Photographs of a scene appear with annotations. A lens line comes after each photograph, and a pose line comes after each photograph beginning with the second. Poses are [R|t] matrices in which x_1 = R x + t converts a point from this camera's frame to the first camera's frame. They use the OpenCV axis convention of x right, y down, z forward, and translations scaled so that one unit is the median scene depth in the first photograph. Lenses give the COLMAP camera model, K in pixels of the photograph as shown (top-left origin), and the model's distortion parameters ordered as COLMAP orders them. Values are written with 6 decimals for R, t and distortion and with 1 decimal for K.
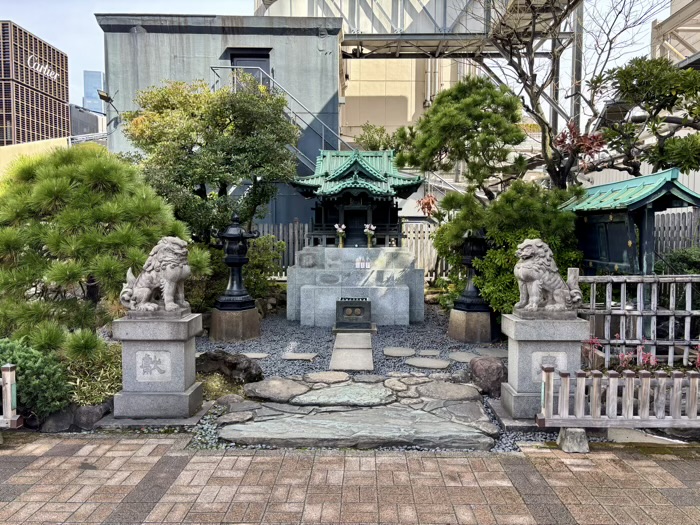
lens RADIAL K [[523.0, 0, 349.6], [0, 523.0, 272.2], [0, 0, 1]] dist [0.053991, -0.065747]
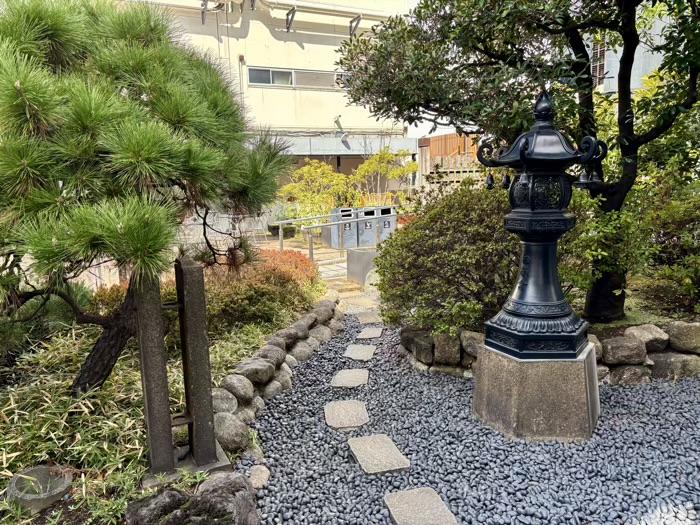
lens RADIAL K [[523.0, 0, 352.0], [0, 523.0, 260.7], [0, 0, 1]] dist [0.053991, -0.065747]
pose [[0.449739, 0.106442, -0.886795, 0.055383], [-0.027916, 0.994063, 0.105160, -0.027326], [0.892724, -0.022539, 0.450041, 0.593037]]
